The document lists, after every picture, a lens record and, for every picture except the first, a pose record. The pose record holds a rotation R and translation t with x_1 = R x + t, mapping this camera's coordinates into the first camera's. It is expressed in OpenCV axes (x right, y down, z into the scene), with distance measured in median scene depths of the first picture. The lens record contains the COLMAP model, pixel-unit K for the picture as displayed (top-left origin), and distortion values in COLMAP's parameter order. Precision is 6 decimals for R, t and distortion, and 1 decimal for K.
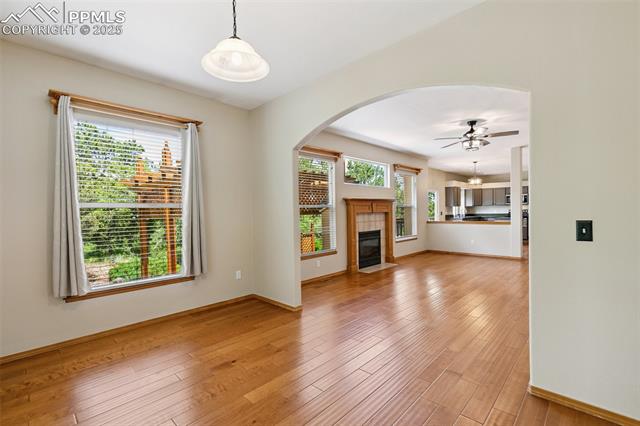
lens RADIAL K [[288.3, 0, 320.3], [0, 288.3, 213.6], [0, 0, 1]] dist [0.012705, 0.000438]
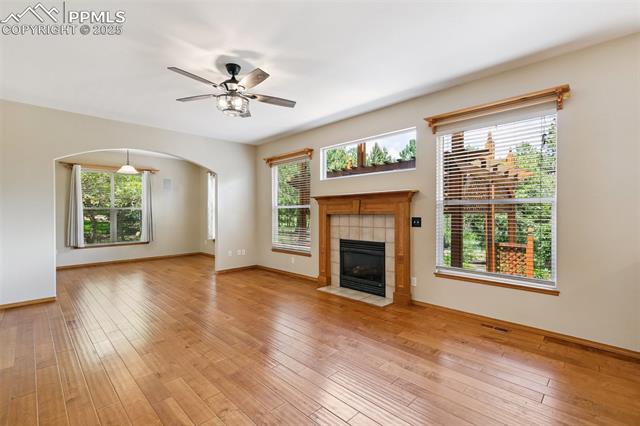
lens RADIAL K [[288.3, 0, 320.5], [0, 288.3, 212.2], [0, 0, 1]] dist [0.012705, 0.000438]
pose [[-0.012917, 0.018633, -0.999743, 0.816024], [-0.001291, 0.999825, 0.018652, -0.019214], [0.999916, 0.001531, -0.012890, 0.863176]]
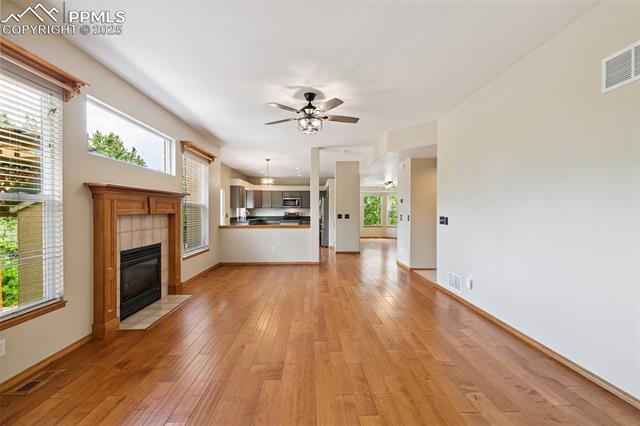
lens RADIAL K [[288.3, 0, 320.4], [0, 288.3, 213.7], [0, 0, 1]] dist [0.012705, 0.000438]
pose [[0.701780, 0.011744, 0.712297, 0.010055], [-0.007350, 0.999930, -0.009246, -0.001542], [-0.712356, 0.001253, 0.701817, 0.333032]]
